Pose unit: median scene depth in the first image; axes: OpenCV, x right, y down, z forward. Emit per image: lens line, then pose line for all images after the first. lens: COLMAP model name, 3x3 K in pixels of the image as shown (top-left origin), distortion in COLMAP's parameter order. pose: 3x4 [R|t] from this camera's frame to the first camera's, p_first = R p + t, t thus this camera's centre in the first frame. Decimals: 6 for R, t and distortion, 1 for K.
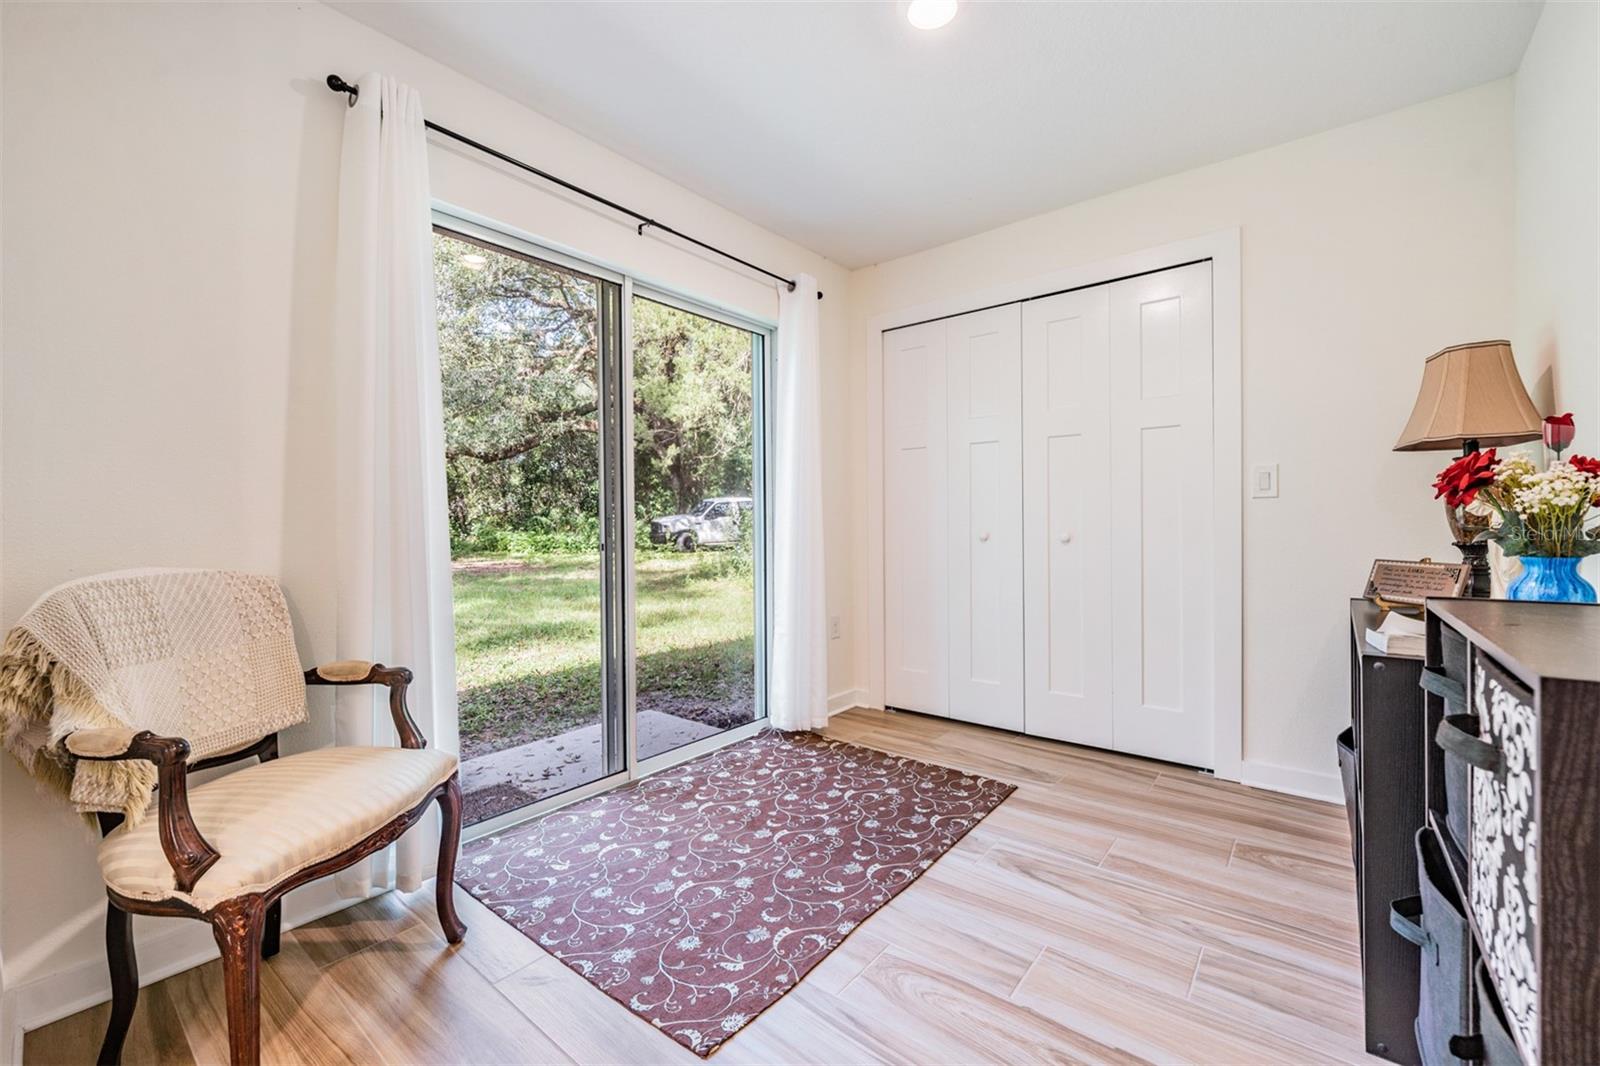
lens RADIAL K [[668.5, 0, 791.4], [0, 668.5, 525.7], [0, 0, 1]] dist [-0.004118, 0.000759]
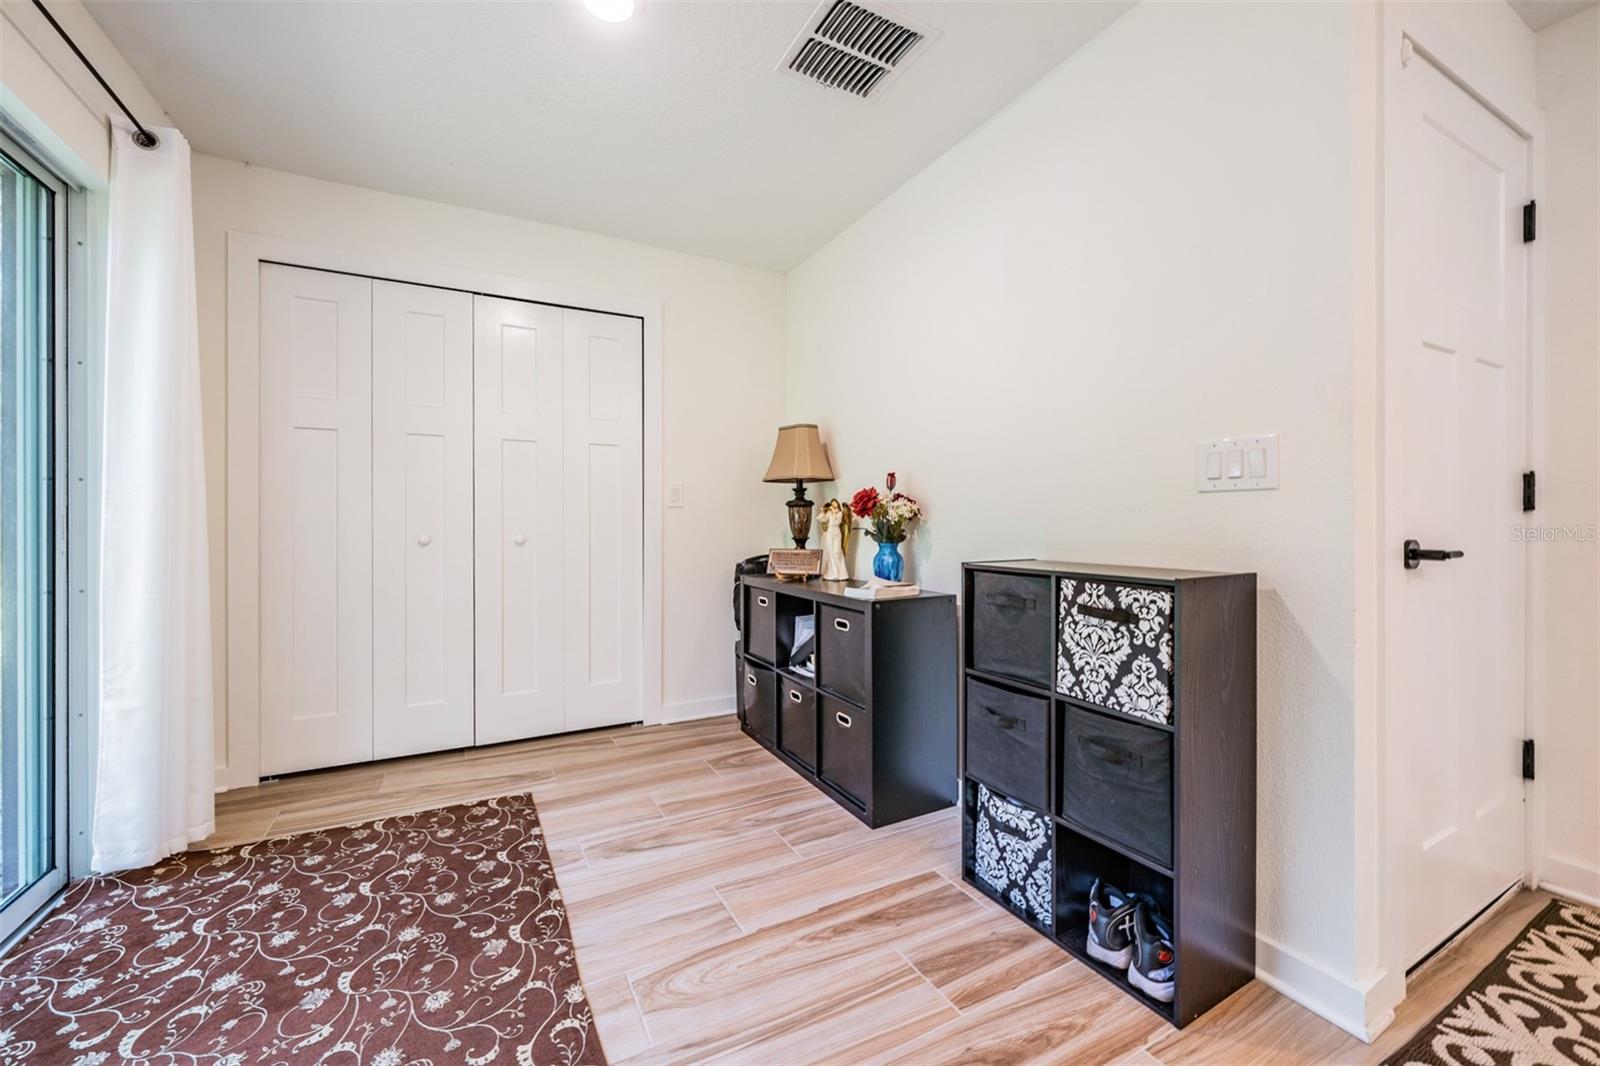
lens RADIAL K [[616.5, 0, 802.0], [0, 616.5, 534.8], [0, 0, 1]] dist [-0.005745, 0.000440]
pose [[0.385439, -0.012427, 0.922649, -0.349273], [0.003101, 0.999921, 0.012173, -0.005126], [-0.922728, -0.001831, 0.385448, 0.270981]]
